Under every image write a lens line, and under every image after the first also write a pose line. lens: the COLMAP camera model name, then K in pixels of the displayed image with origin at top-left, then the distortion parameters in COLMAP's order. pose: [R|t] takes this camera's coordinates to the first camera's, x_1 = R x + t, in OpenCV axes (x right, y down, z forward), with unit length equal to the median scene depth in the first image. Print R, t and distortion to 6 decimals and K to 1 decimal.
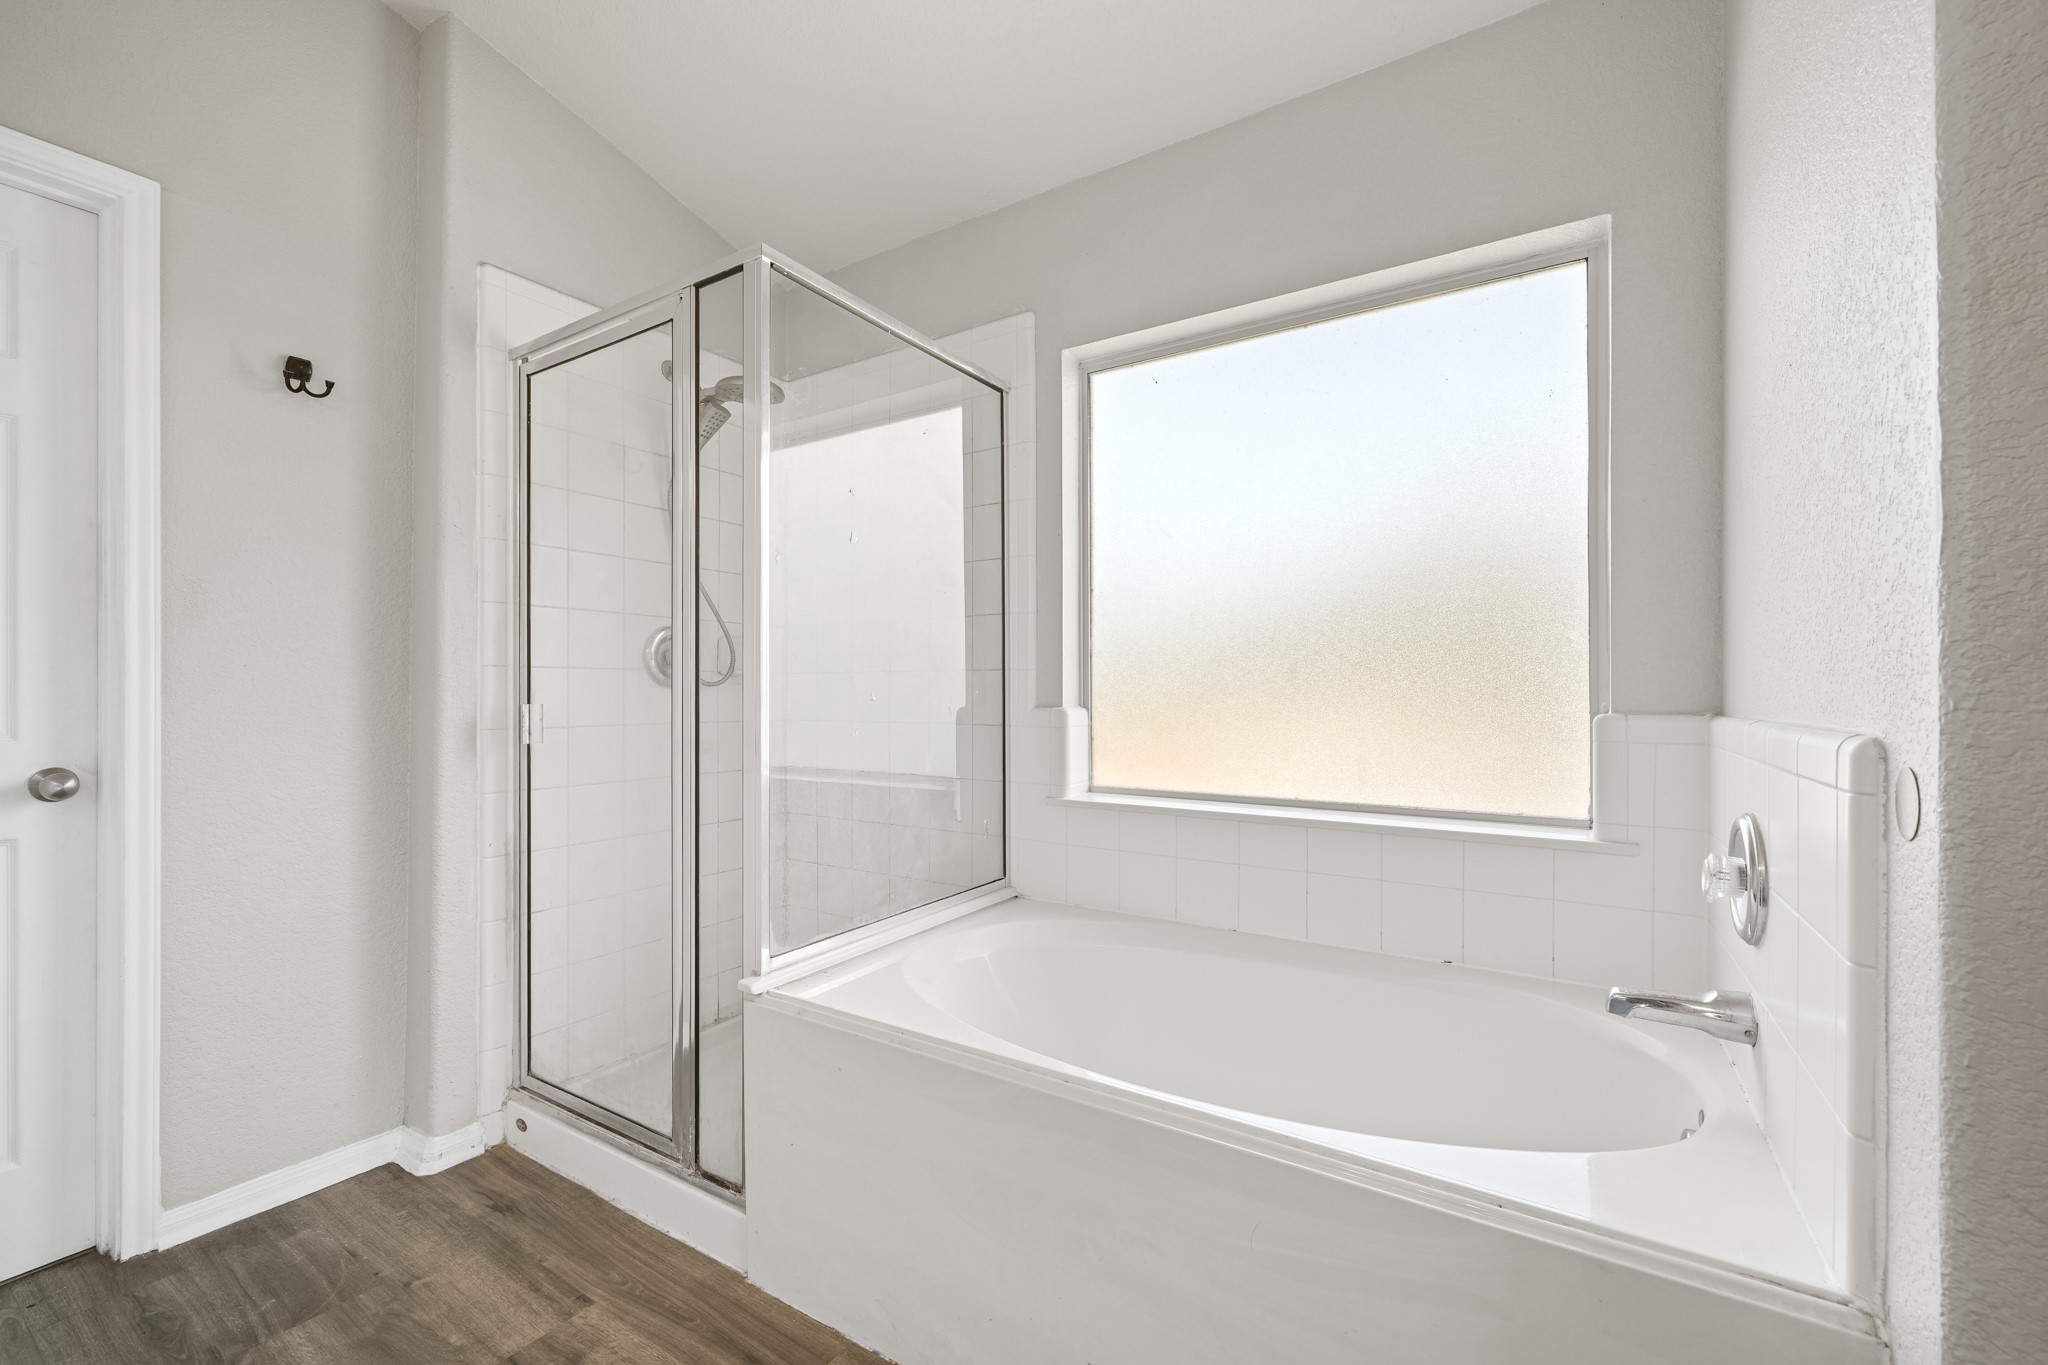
lens RADIAL K [[839.4, 0, 1020.7], [0, 839.4, 686.3], [0, 0, 1]] dist [0.000764, 0.000596]
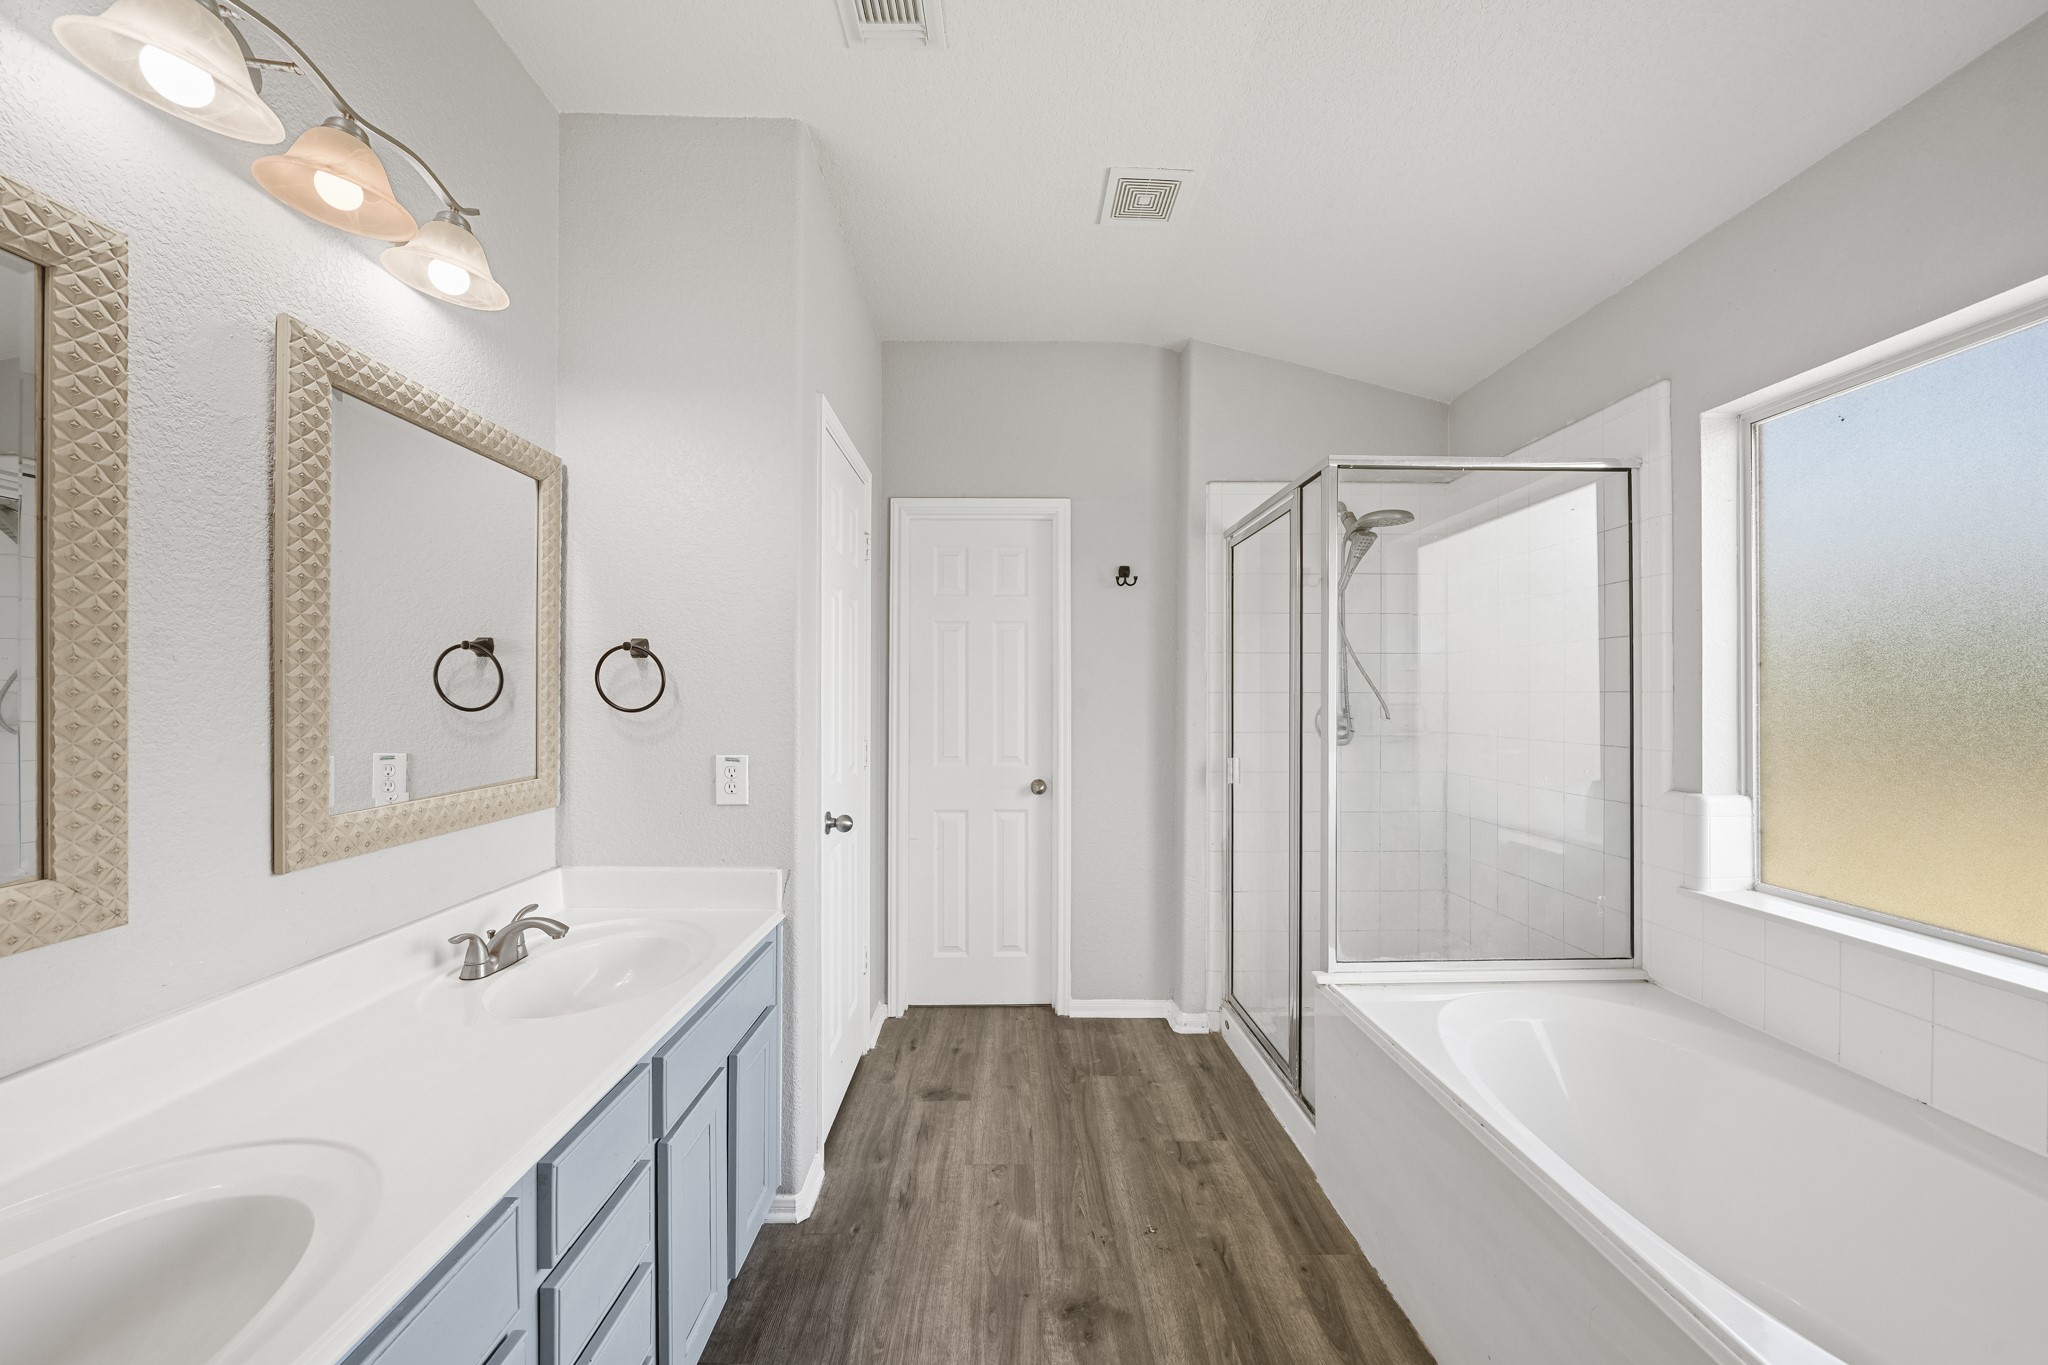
lens RADIAL K [[761.3, 0, 1034.2], [0, 761.3, 692.4], [0, 0, 1]] dist [0.000955, 0.000089]
pose [[0.574176, 0.001463, -0.818731, 0.405304], [0.000649, 0.999997, 0.002242, -0.116136], [0.818732, -0.001819, 0.574173, -0.128056]]
